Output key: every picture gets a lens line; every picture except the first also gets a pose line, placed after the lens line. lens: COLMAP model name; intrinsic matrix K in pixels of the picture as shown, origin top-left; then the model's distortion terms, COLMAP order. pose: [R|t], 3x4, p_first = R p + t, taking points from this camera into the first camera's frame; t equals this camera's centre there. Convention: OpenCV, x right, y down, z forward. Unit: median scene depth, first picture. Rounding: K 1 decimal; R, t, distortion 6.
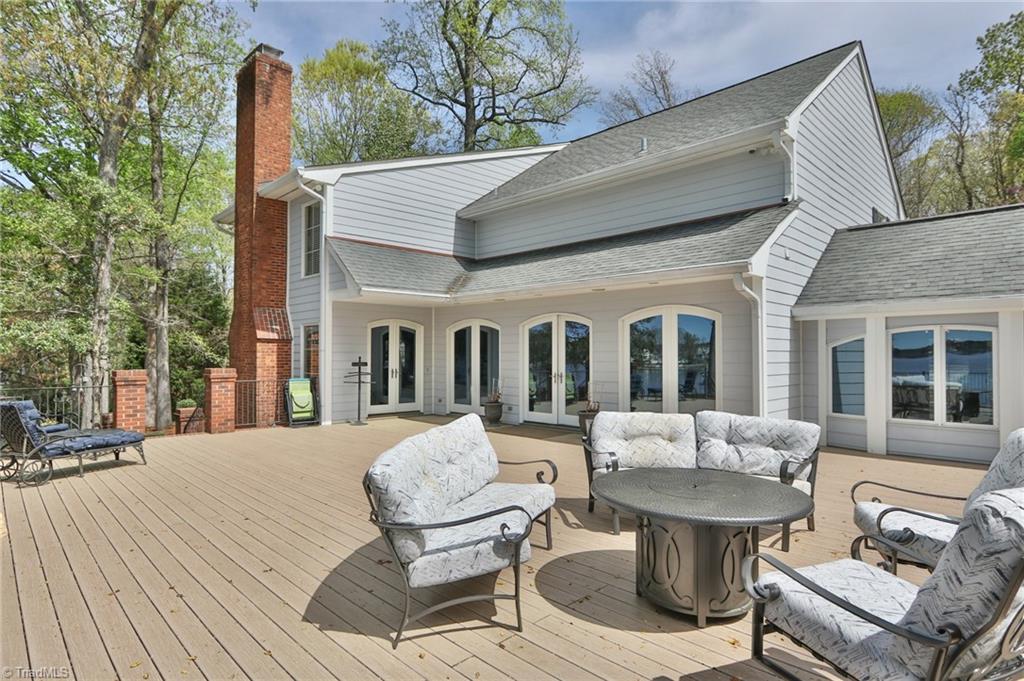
lens RADIAL K [[551.6, 0, 512.0], [0, 551.6, 340.5], [0, 0, 1]] dist [-0.022801, -0.000311]
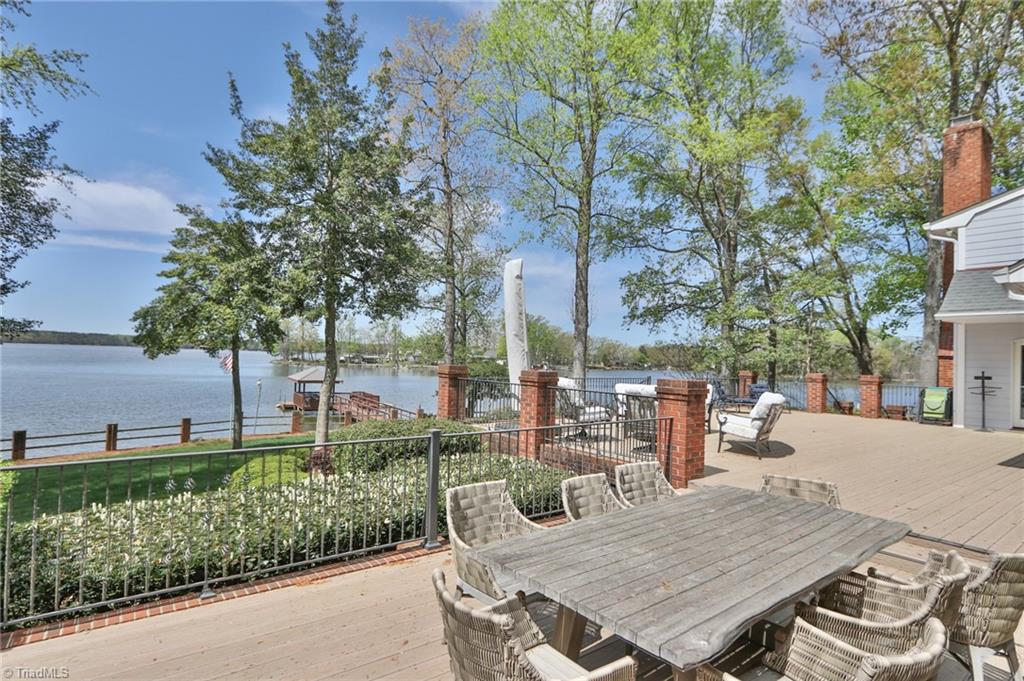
lens RADIAL K [[551.6, 0, 512.0], [0, 551.6, 340.5], [0, 0, 1]] dist [-0.022801, -0.000311]
pose [[-0.119402, -0.028536, -0.992436, 0.971249], [-0.003509, 0.999593, -0.028320, 0.000332], [0.992840, 0.000101, -0.119454, 0.172444]]
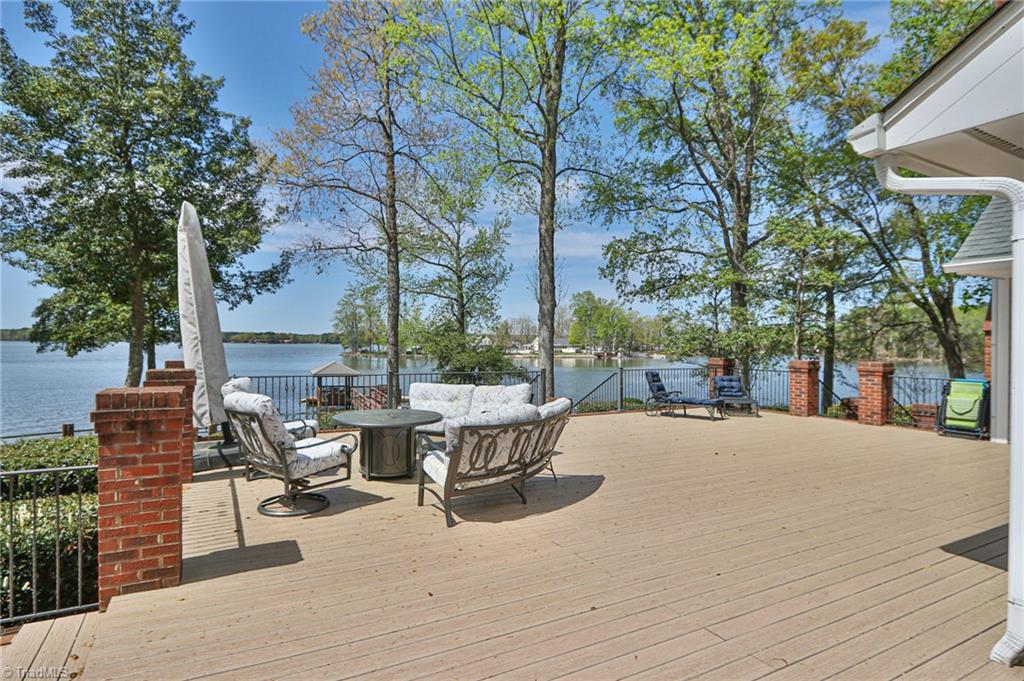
lens RADIAL K [[570.0, 0, 512.0], [0, 570.0, 340.5], [0, 0, 1]] dist [-0.024113, 0.000478]
pose [[-0.268806, -0.002506, -0.963191, 0.597187], [0.018937, 0.999790, -0.007886, 0.004799], [0.963008, -0.020360, -0.268702, 0.564564]]
